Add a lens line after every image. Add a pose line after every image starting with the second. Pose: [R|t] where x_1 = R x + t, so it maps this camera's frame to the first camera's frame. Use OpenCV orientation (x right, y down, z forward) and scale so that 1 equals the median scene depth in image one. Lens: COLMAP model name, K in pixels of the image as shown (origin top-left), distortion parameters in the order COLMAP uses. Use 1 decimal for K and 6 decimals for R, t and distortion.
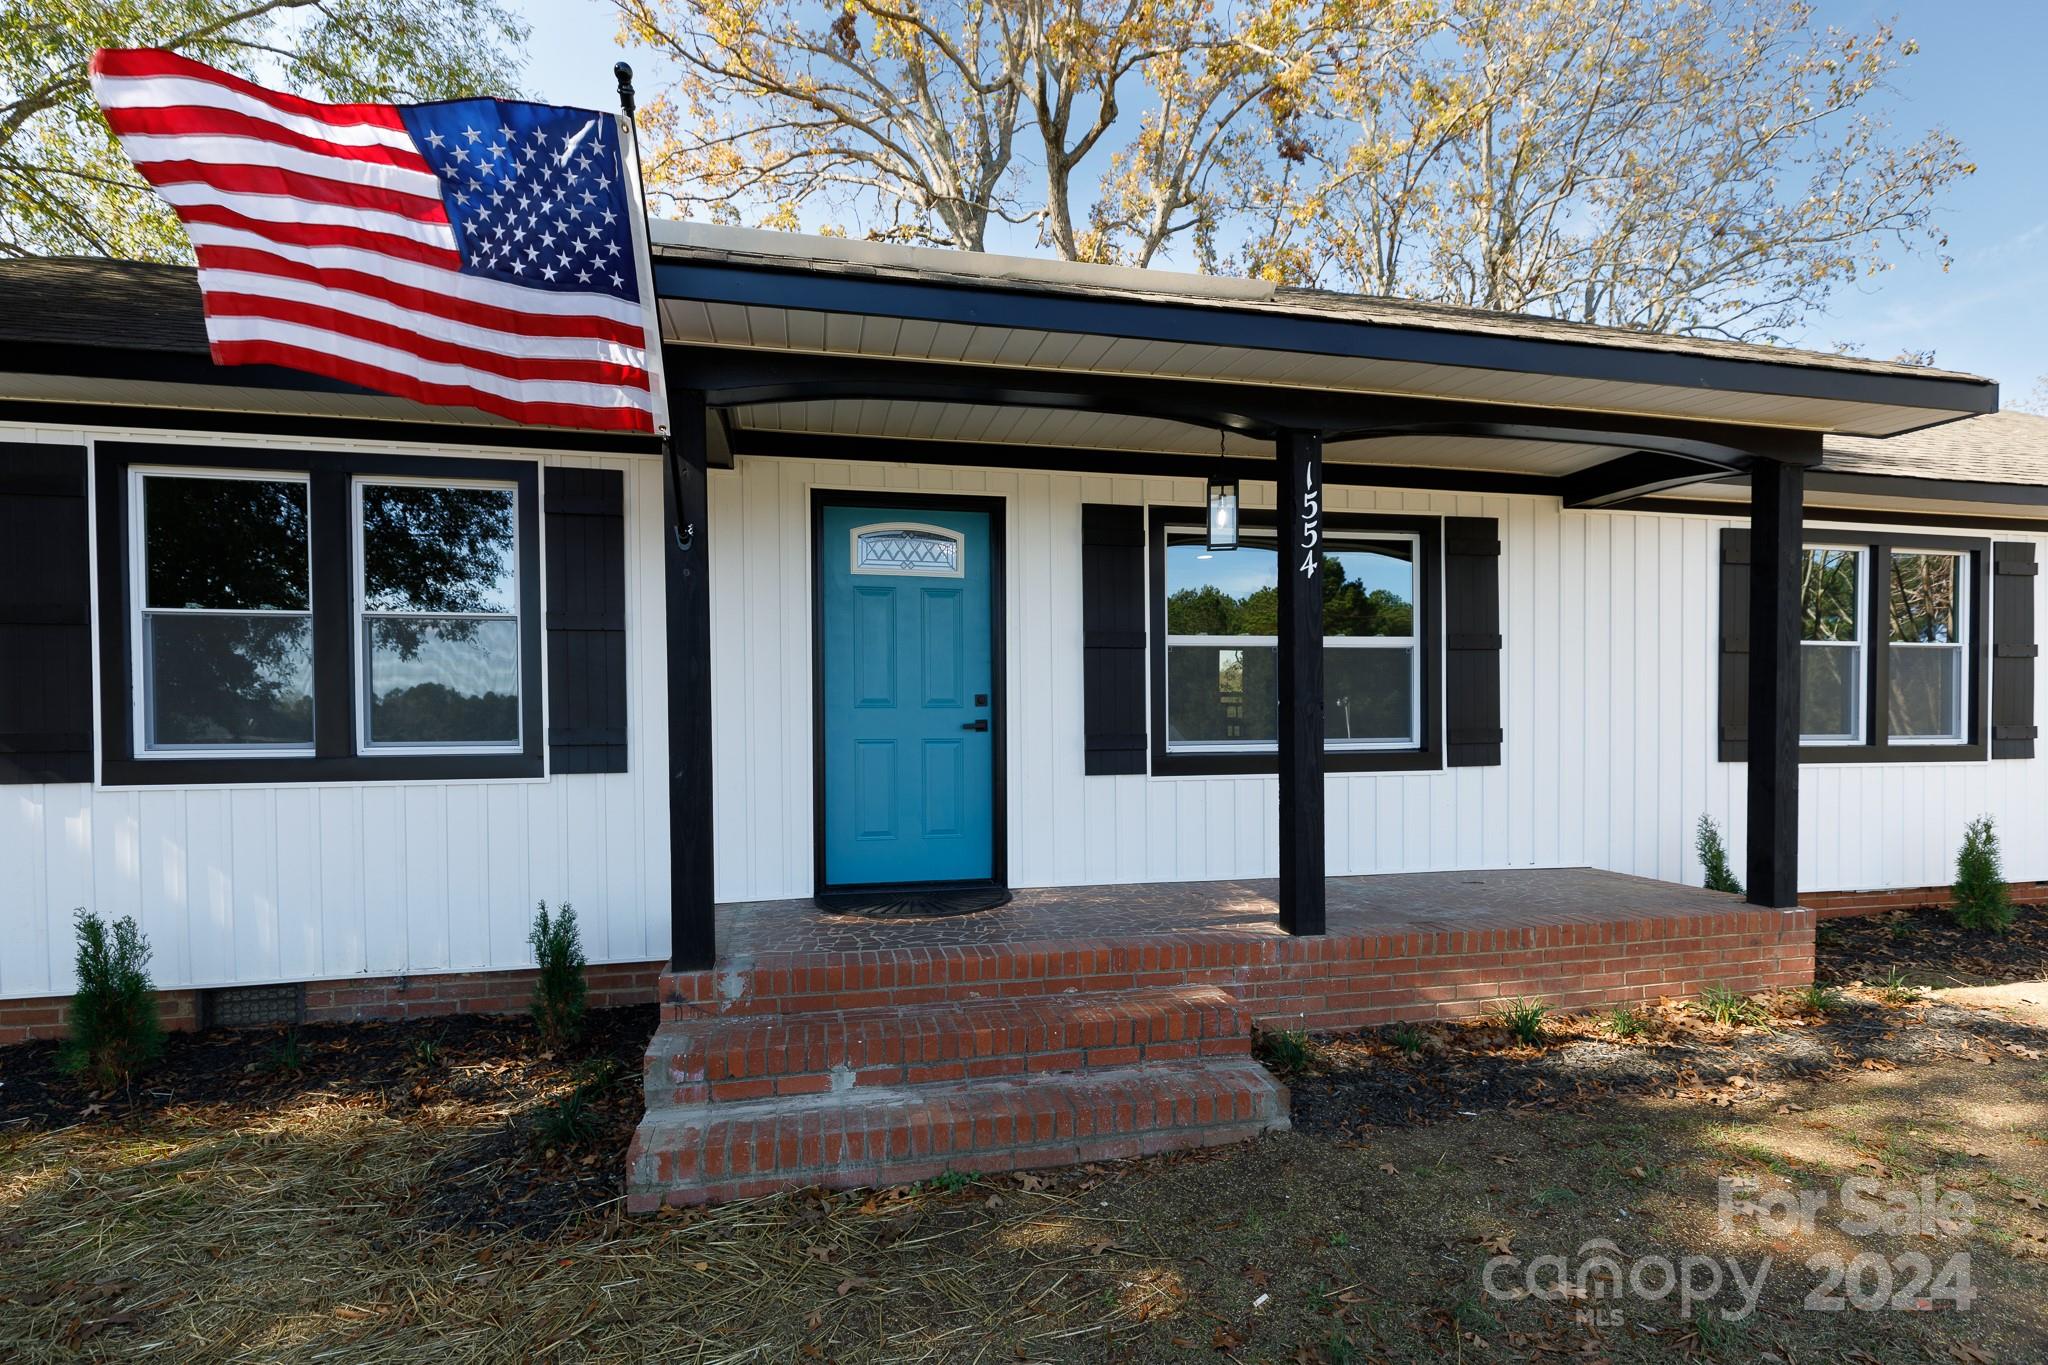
lens RADIAL K [[1019.7, 0, 1056.3], [0, 1019.7, 769.6], [0, 0, 1]] dist [-0.003267, 0.007324]
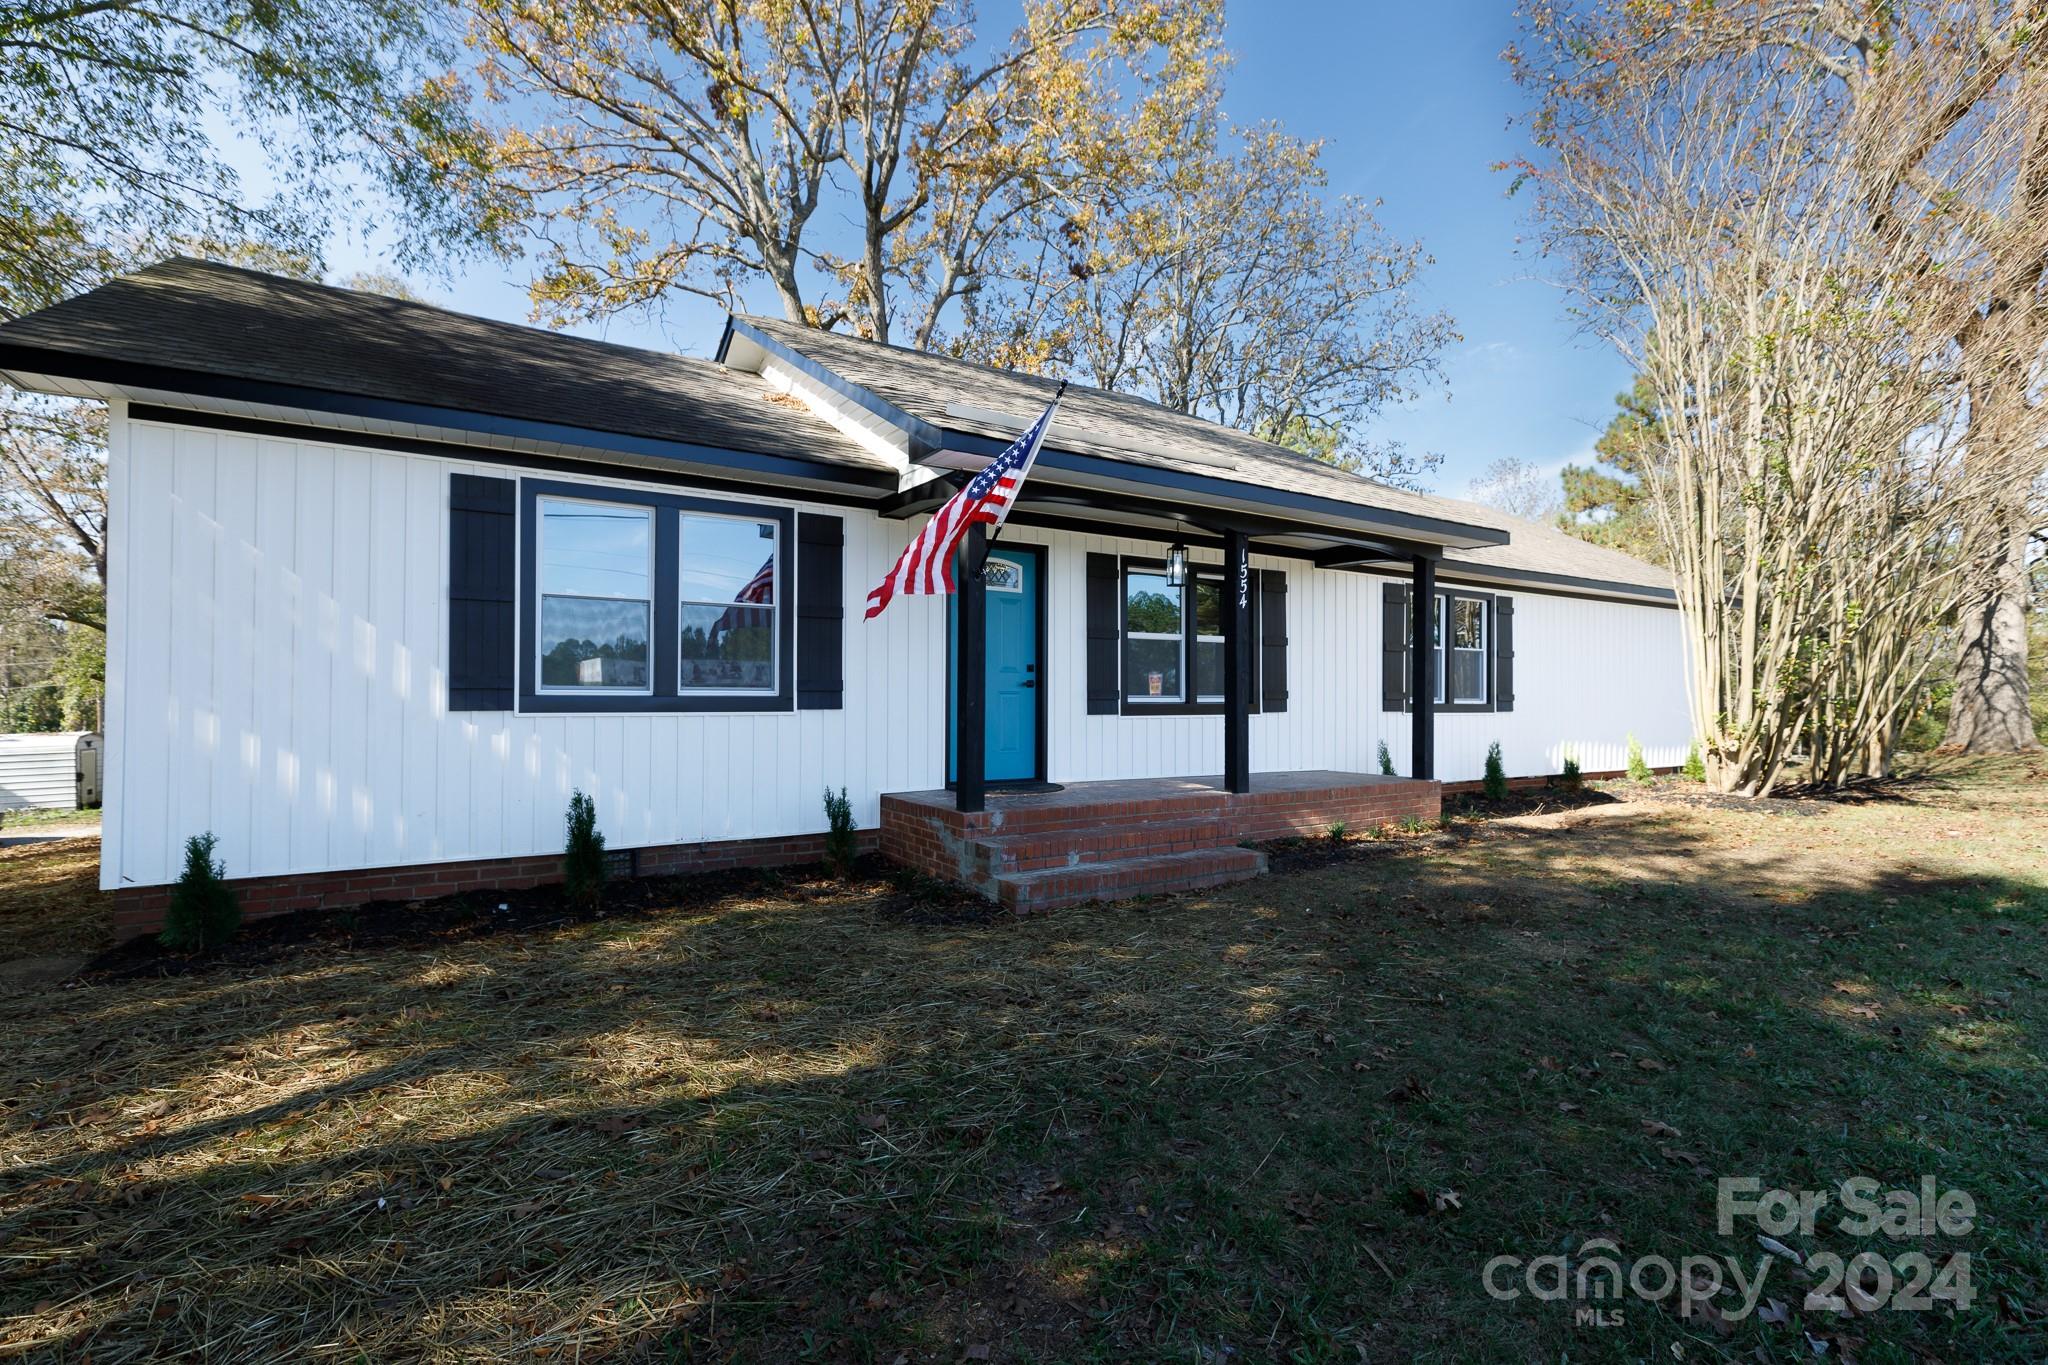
lens RADIAL K [[1019.7, 0, 1056.3], [0, 1019.7, 769.6], [0, 0, 1]] dist [-0.003267, 0.007324]
pose [[0.928788, -0.015102, 0.370304, -0.627254], [0.008004, 0.999754, 0.020695, 0.059470], [-0.370525, -0.016257, 0.928680, -0.523024]]
